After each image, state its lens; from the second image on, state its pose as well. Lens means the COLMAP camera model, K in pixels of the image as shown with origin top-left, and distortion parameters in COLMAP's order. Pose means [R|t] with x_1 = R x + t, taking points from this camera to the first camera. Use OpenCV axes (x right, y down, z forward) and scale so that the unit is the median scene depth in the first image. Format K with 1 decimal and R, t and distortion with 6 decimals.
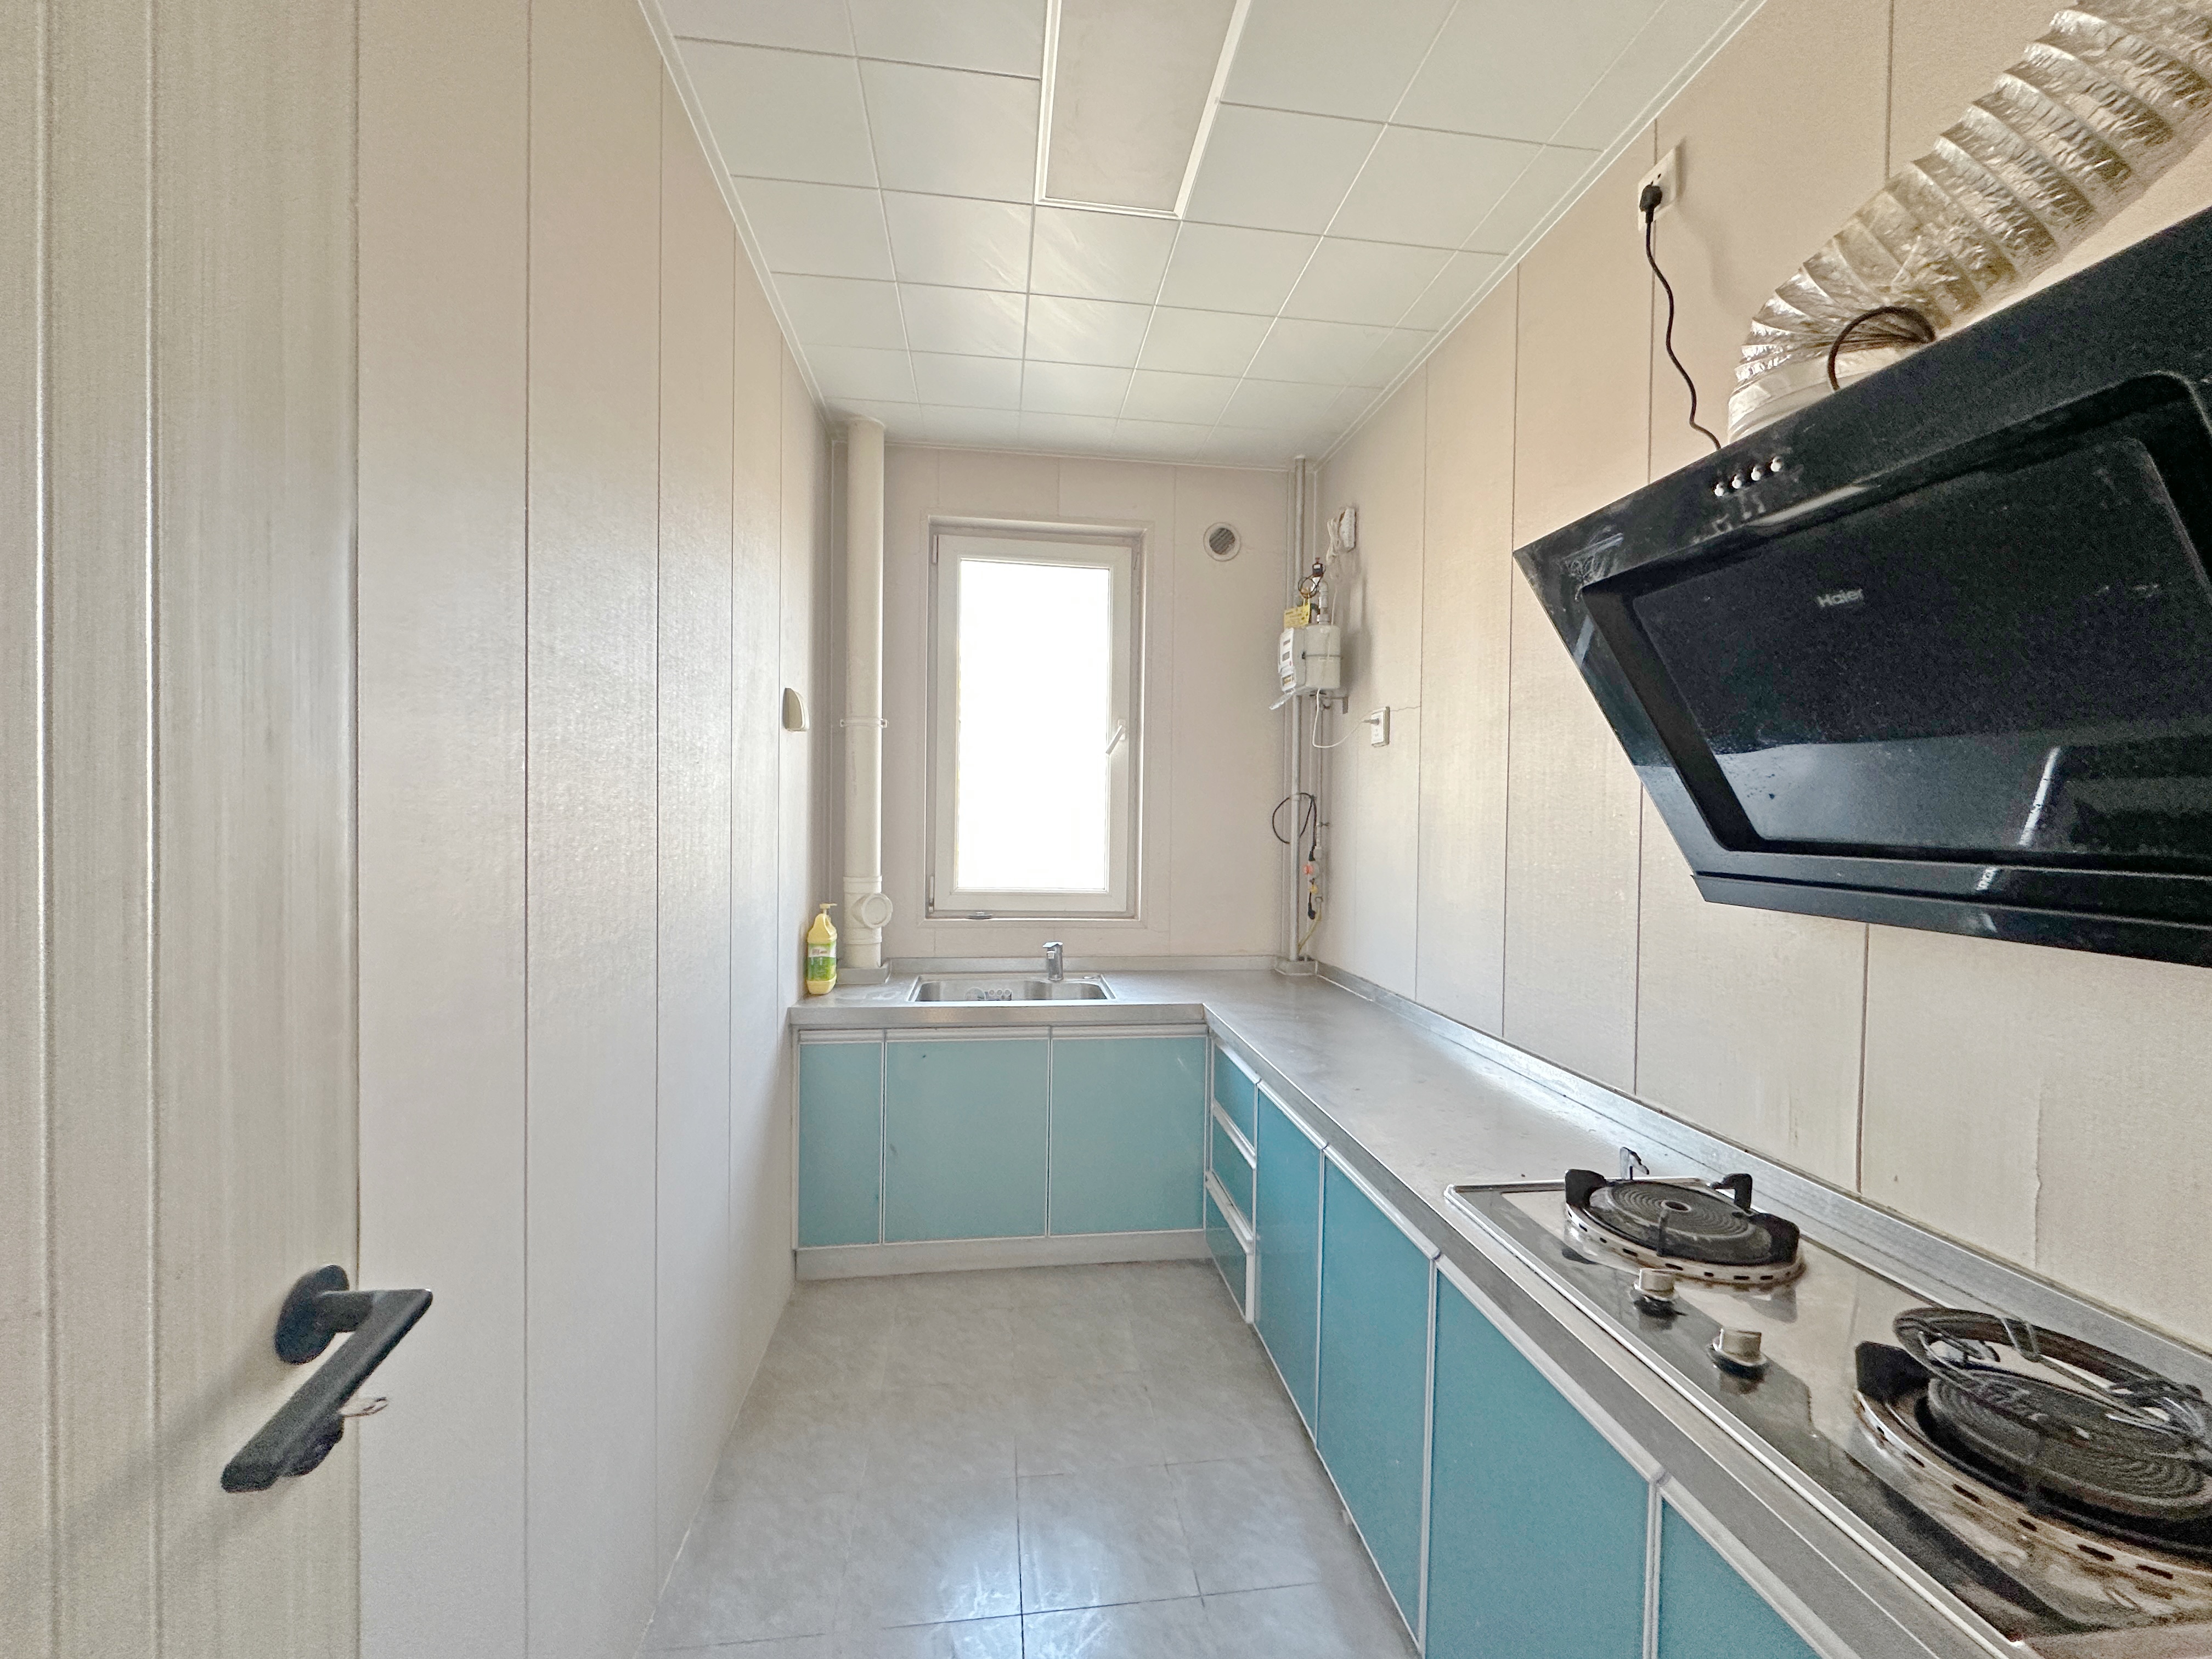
lens RADIAL K [[883.7, 0, 1101.3], [0, 883.7, 827.4], [0, 0, 1]] dist [-0.002010, -0.000407]
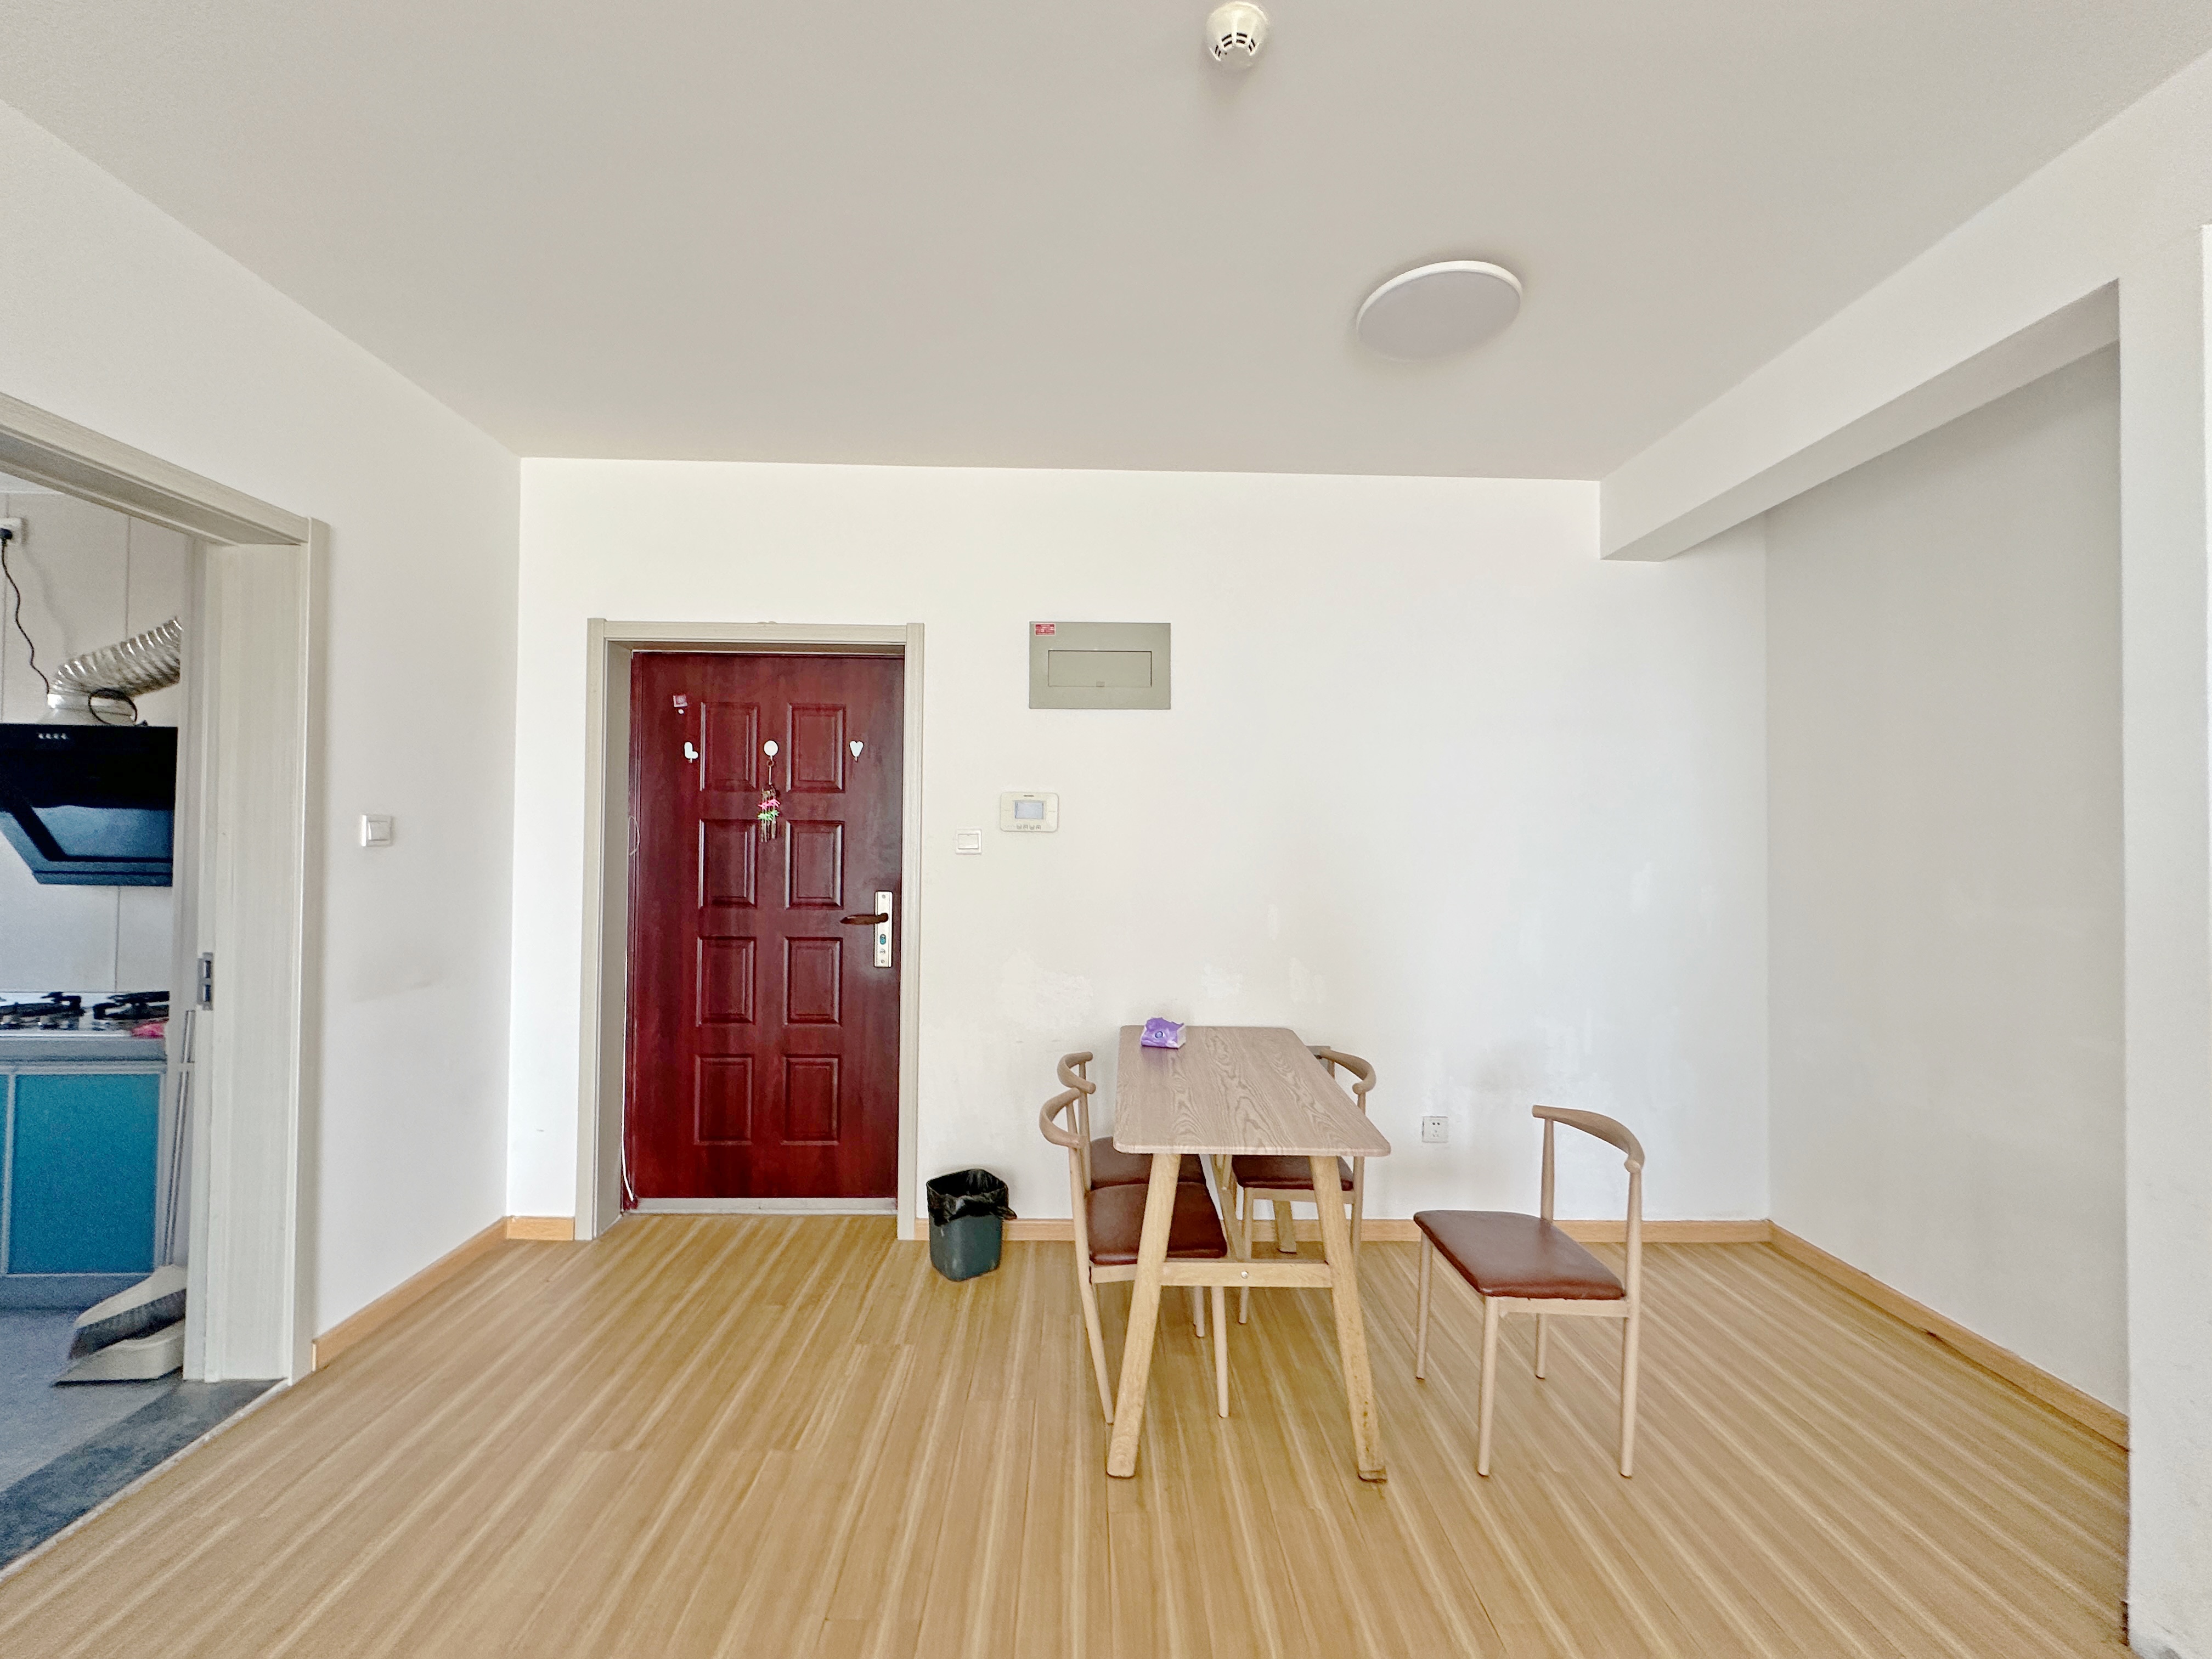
lens RADIAL K [[883.7, 0, 1109.1], [0, 883.7, 835.0], [0, 0, 1]] dist [-0.002010, -0.000407]
pose [[0.101127, -0.000923, 0.994873, -1.353686], [0.004041, 0.999992, 0.000517, -0.033037], [-0.994865, 0.003968, 0.101130, -2.064651]]
